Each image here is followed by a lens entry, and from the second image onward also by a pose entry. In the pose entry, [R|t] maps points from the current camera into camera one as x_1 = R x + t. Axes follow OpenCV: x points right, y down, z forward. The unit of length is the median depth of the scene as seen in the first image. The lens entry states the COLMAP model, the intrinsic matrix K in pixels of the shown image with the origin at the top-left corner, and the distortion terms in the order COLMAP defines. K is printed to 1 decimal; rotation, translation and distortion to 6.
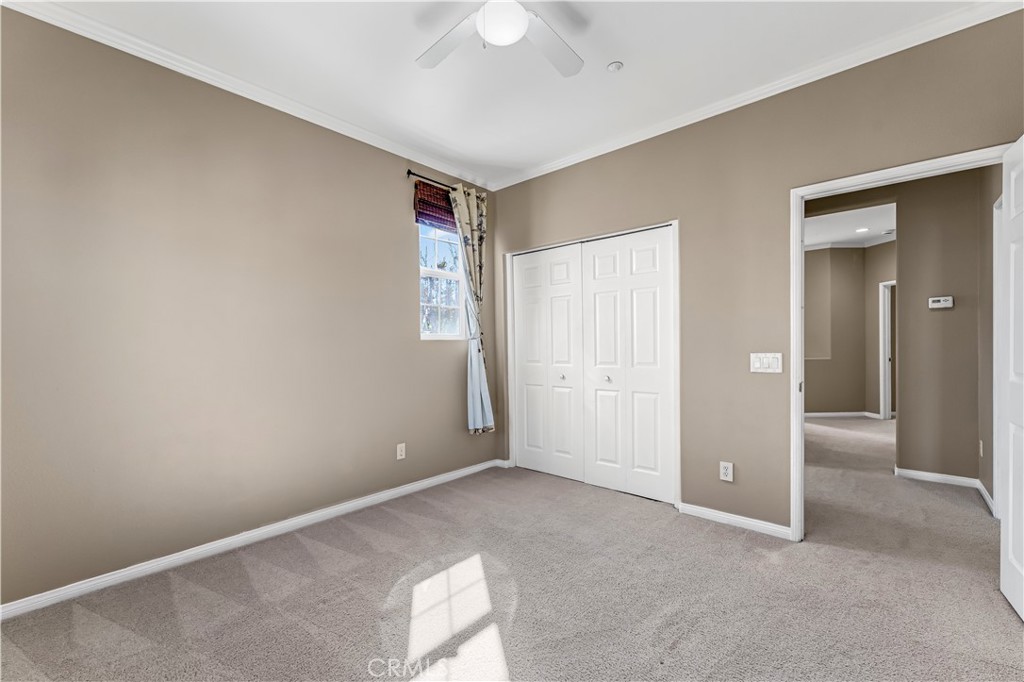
lens RADIAL K [[414.3, 0, 510.8], [0, 414.3, 344.9], [0, 0, 1]] dist [0.001784, 0.000408]
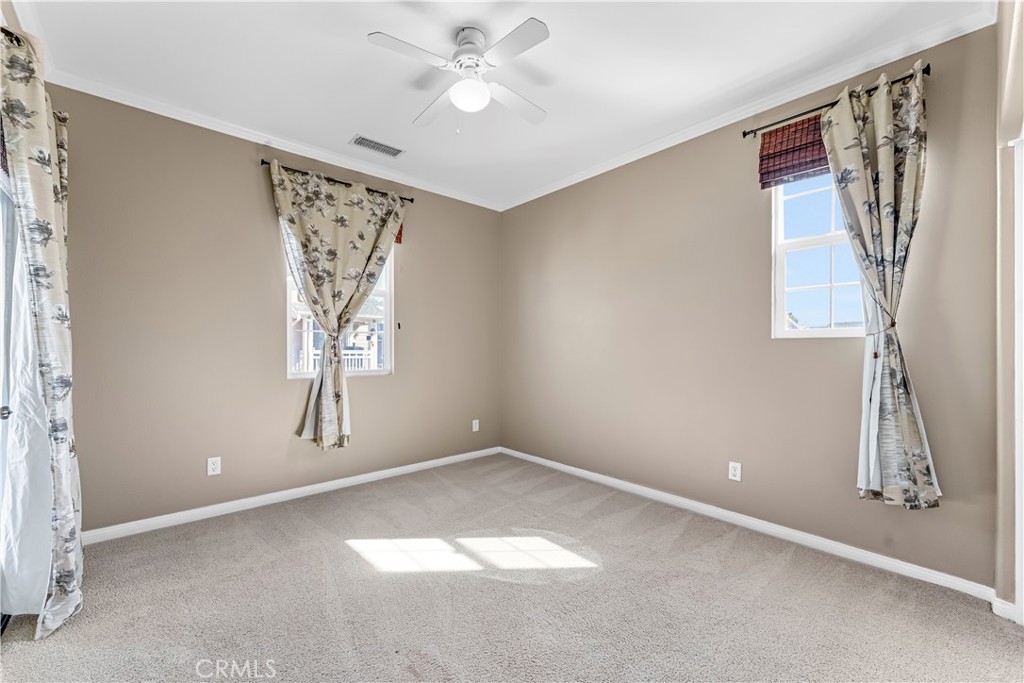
lens RADIAL K [[414.3, 0, 510.8], [0, 414.3, 344.8], [0, 0, 1]] dist [0.001784, 0.000408]
pose [[-0.107165, 0.009580, -0.994195, 0.785644], [0.005722, 0.999943, 0.009018, -0.015240], [0.994225, -0.004722, -0.107213, 0.797485]]
